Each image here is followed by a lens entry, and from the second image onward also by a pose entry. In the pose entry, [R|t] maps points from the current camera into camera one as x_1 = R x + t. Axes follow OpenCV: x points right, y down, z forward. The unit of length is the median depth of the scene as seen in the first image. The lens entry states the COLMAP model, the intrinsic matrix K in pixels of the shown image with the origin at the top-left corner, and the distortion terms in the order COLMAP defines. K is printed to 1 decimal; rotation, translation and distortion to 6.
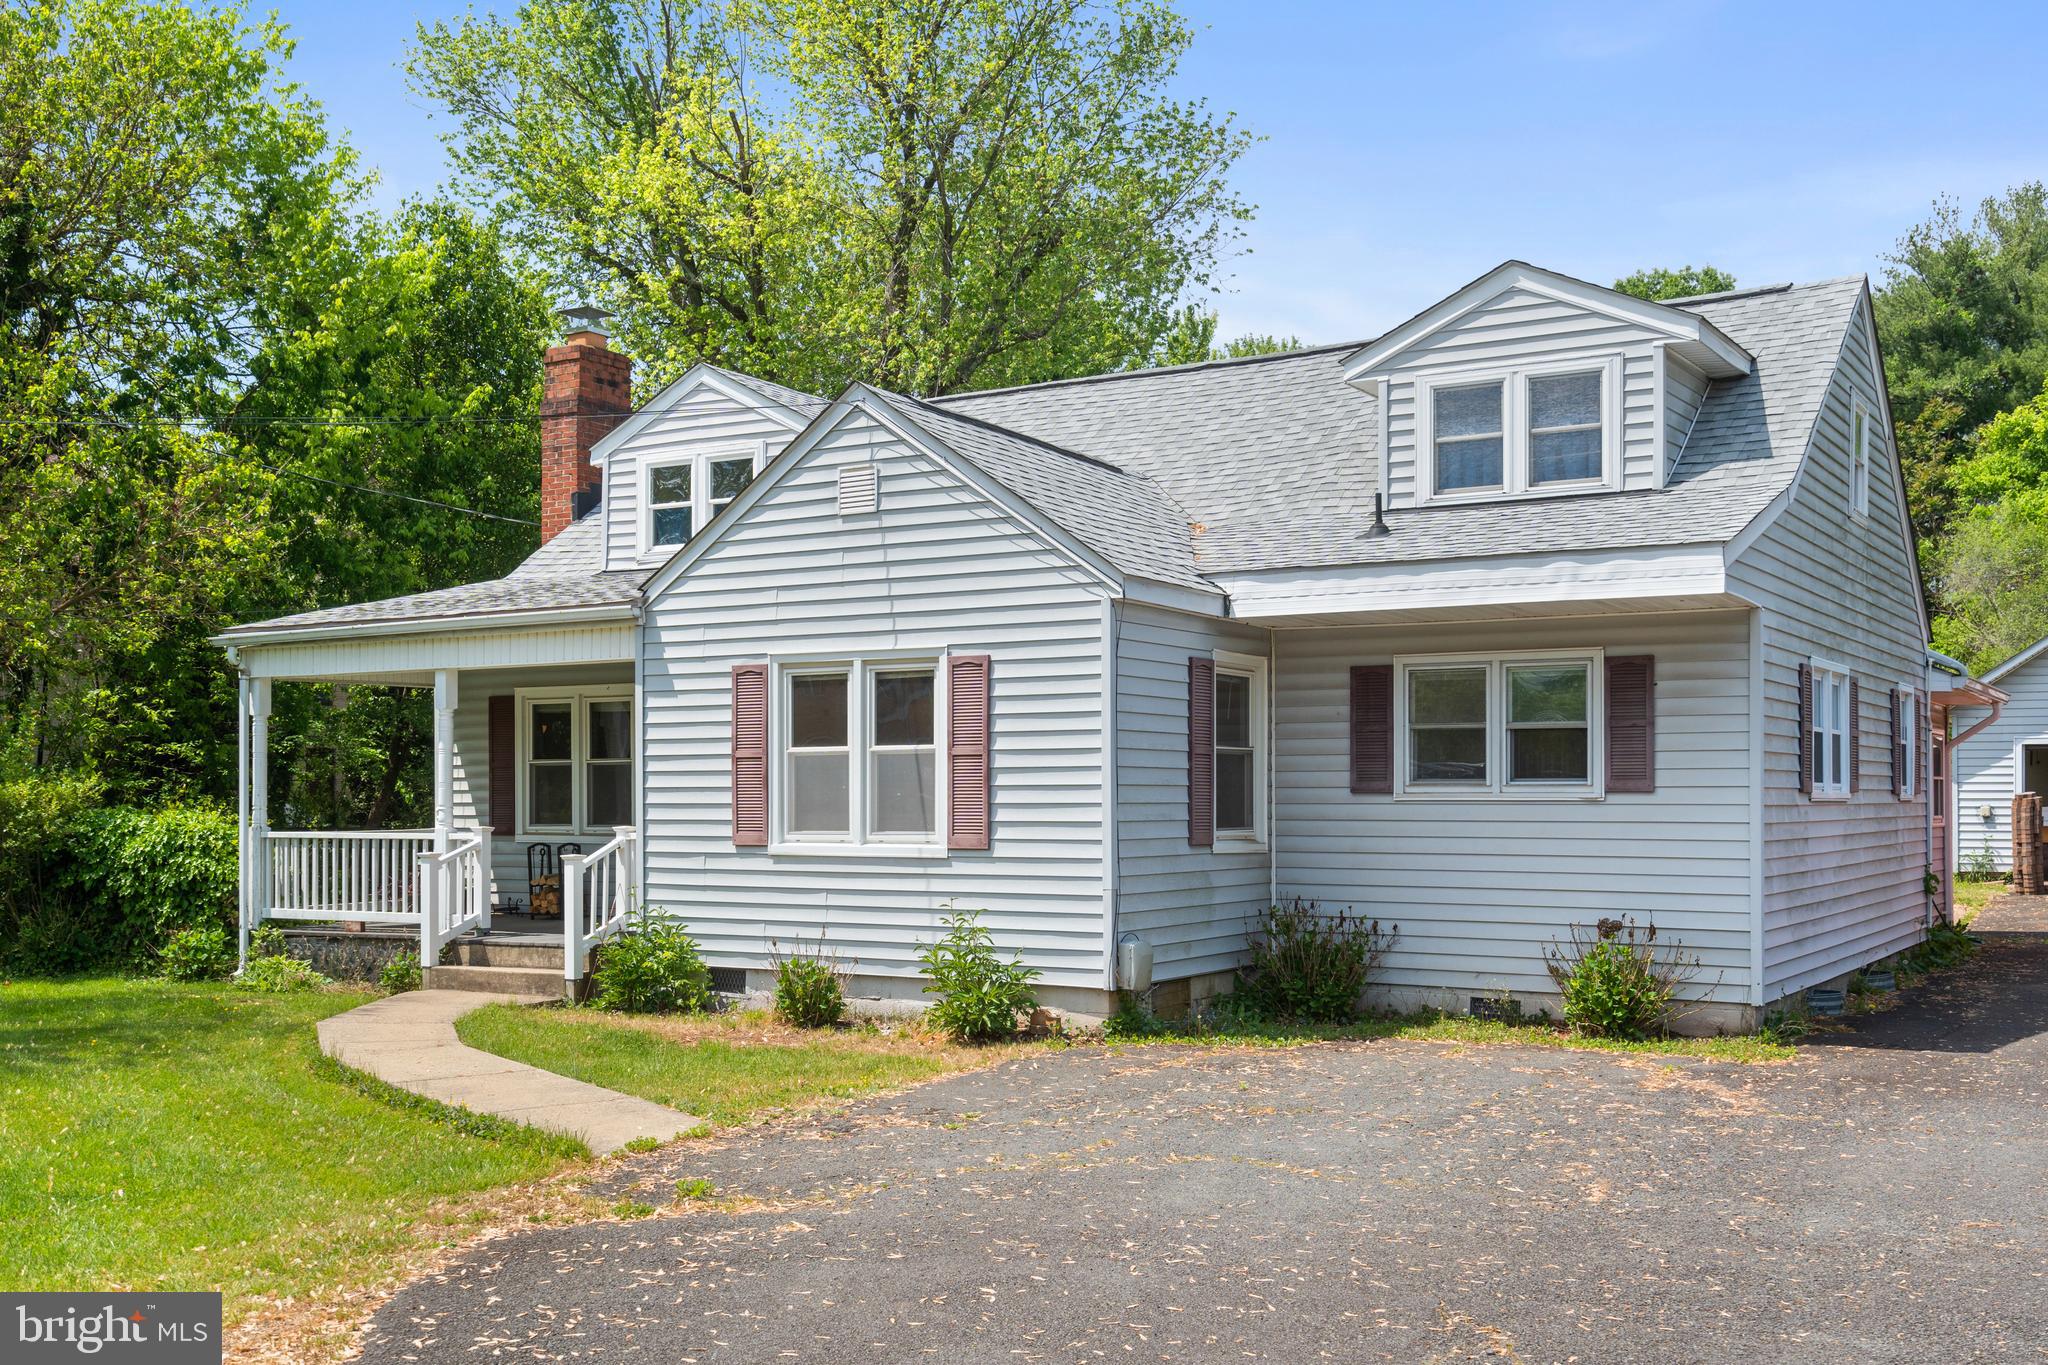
lens RADIAL K [[2063.7, 0, 1055.3], [0, 2063.7, 760.3], [0, 0, 1]] dist [0.014567, 0.000000]
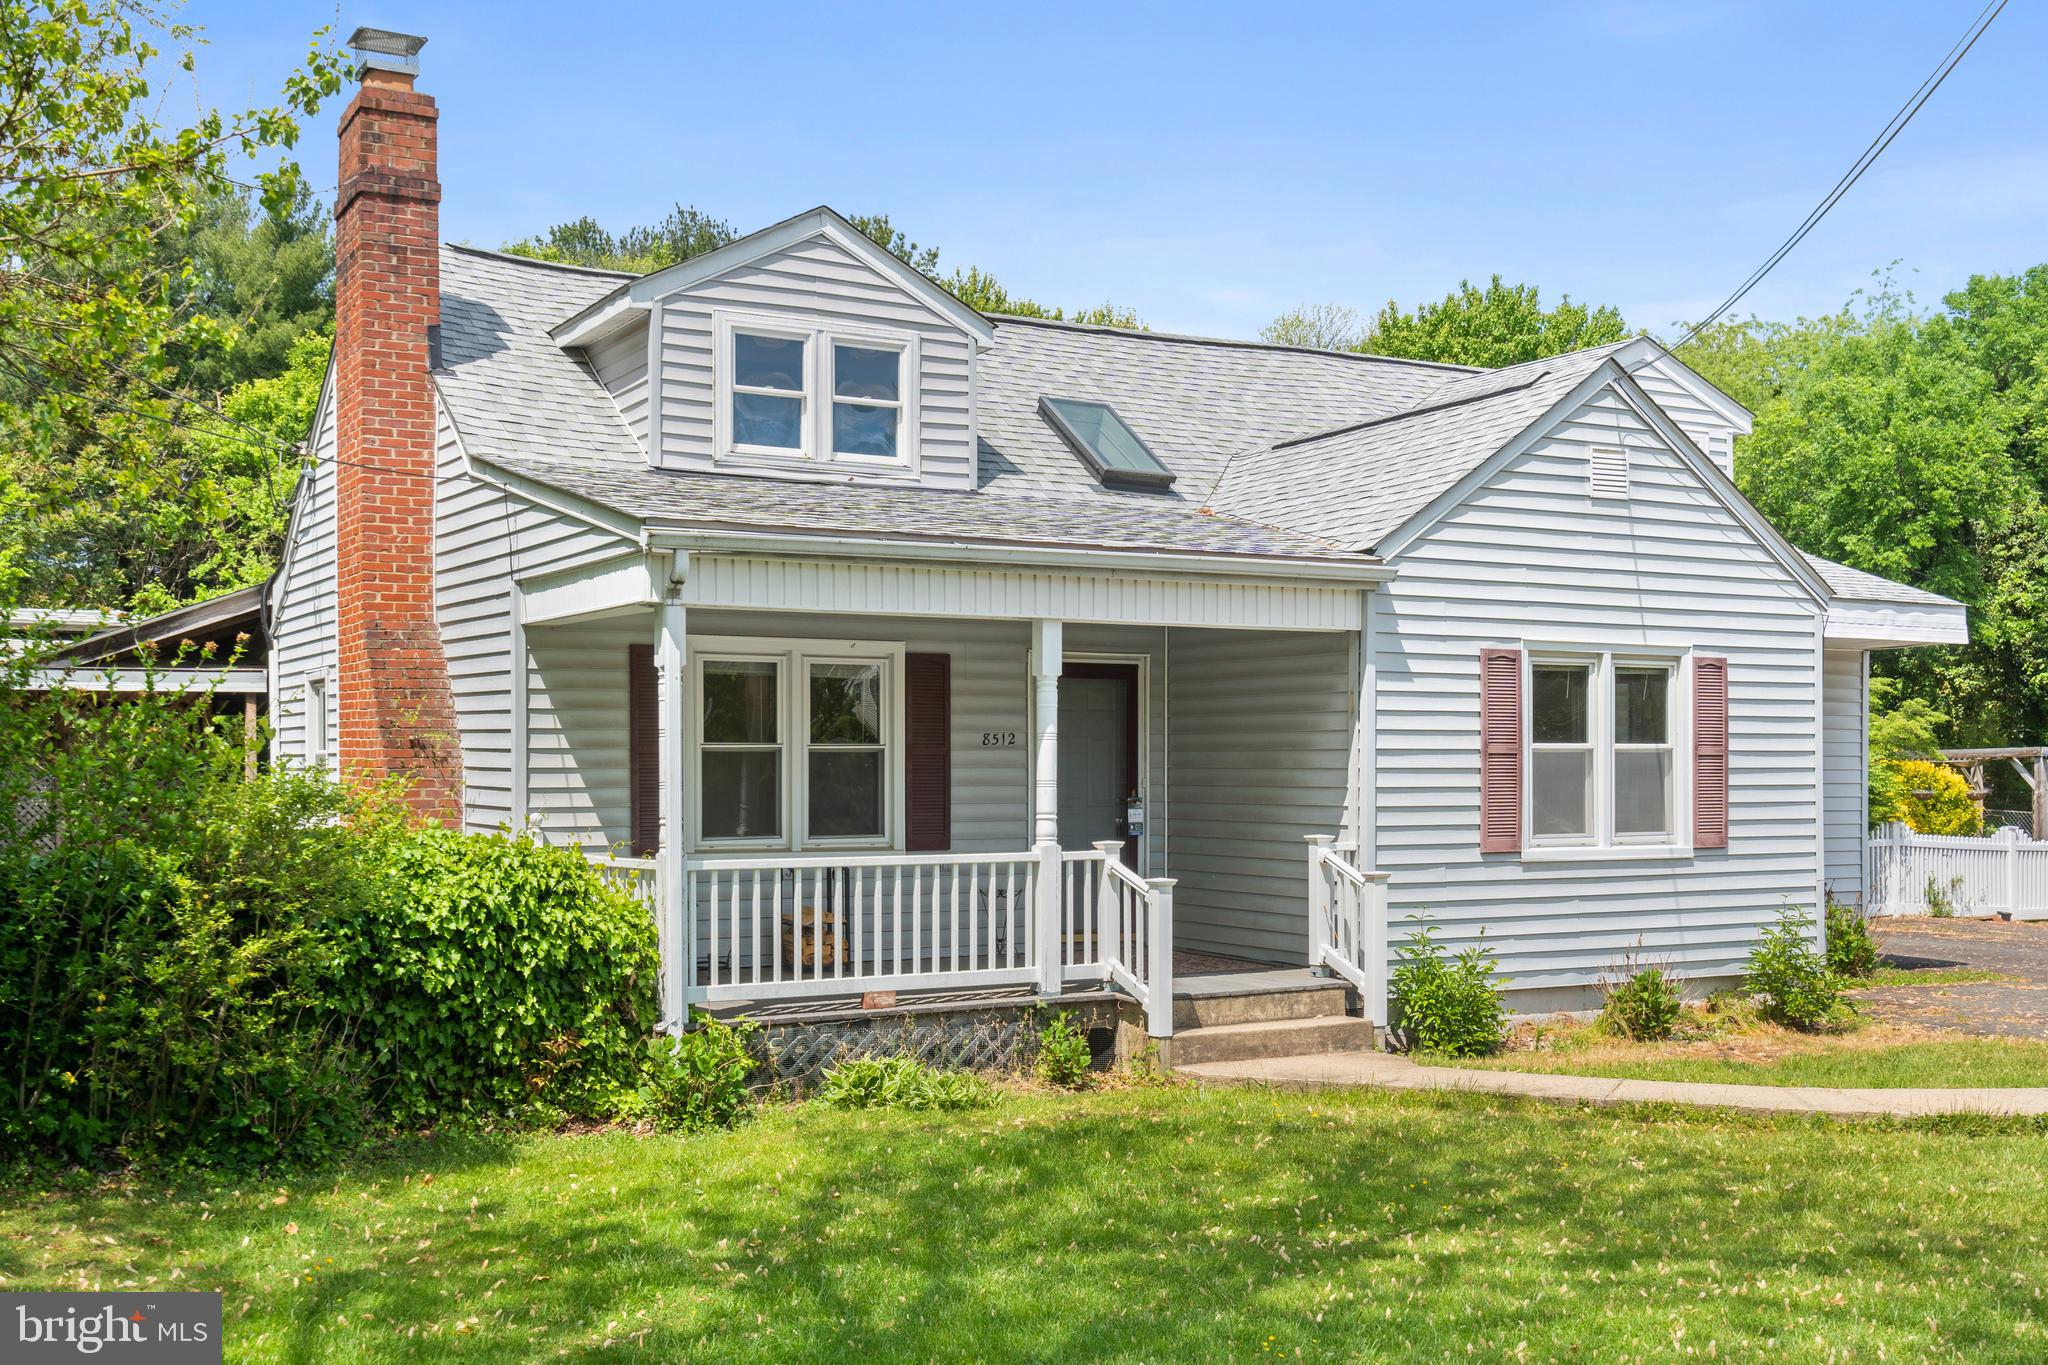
lens RADIAL K [[2134.0, 0, 1041.0], [0, 2134.0, 777.6], [0, 0, 1]] dist [0.011339, 0.000000]
pose [[0.483097, -0.003524, 0.875560, -1.086915], [-0.017152, 0.999762, 0.013488, -0.000009], [-0.875399, -0.021533, 0.482921, 0.755156]]
